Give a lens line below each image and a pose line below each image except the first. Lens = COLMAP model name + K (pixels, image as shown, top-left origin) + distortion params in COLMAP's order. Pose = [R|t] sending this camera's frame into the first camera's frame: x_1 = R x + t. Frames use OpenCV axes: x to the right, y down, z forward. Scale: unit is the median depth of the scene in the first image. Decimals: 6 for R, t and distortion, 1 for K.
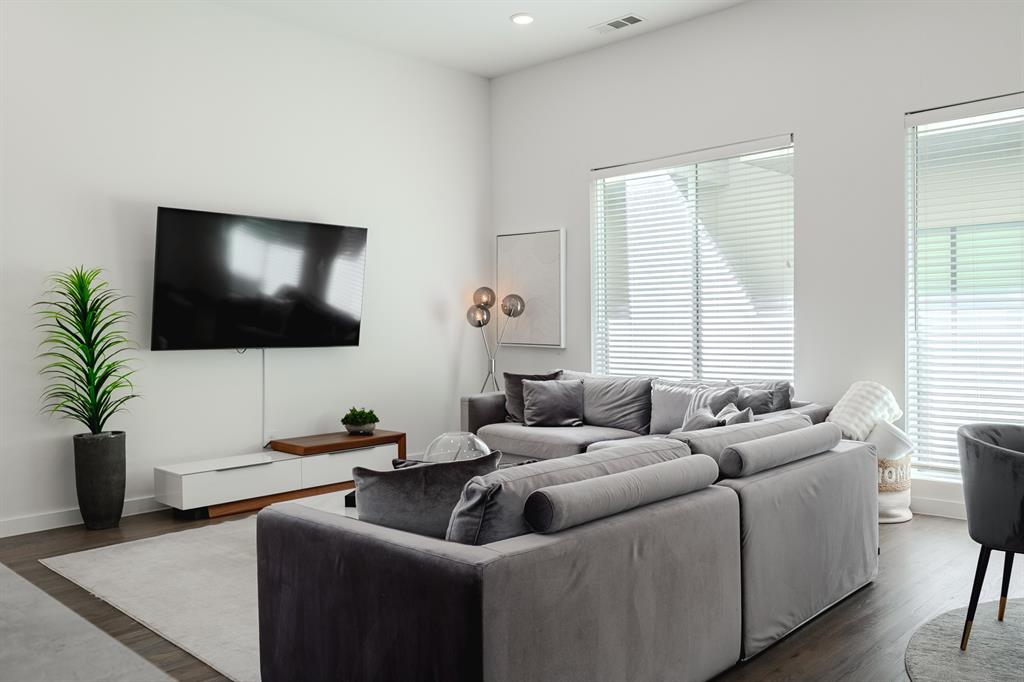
lens RADIAL K [[850.0, 0, 503.3], [0, 850.0, 339.1], [0, 0, 1]] dist [0.008692, -0.000822]
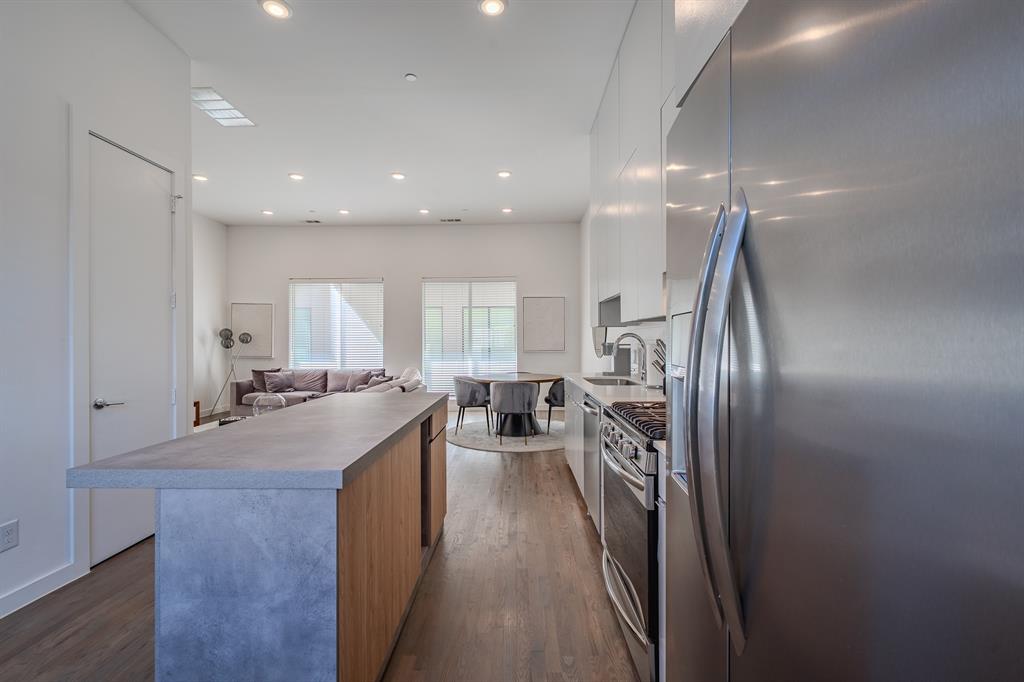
lens RADIAL K [[447.1, 0, 511.9], [0, 447.1, 338.6], [0, 0, 1]] dist [0.004133, -0.002437]
pose [[0.735996, 0.010459, 0.676905, -0.295897], [0.008471, 0.999660, -0.024656, -0.006502], [-0.676933, 0.023880, 0.735658, -0.301099]]
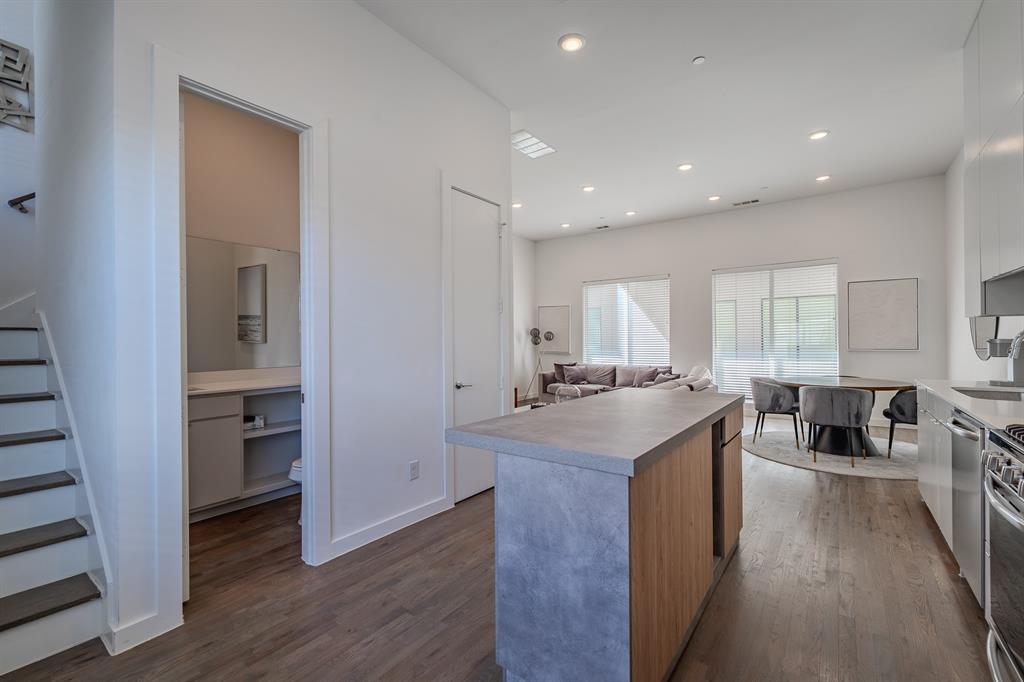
lens RADIAL K [[447.1, 0, 510.3], [0, 447.1, 339.2], [0, 0, 1]] dist [0.004133, -0.002437]
pose [[0.992541, 0.002232, 0.121888, -0.299718], [0.000137, 0.999811, -0.019424, -0.006311], [-0.121909, 0.019296, 0.992354, -0.306024]]
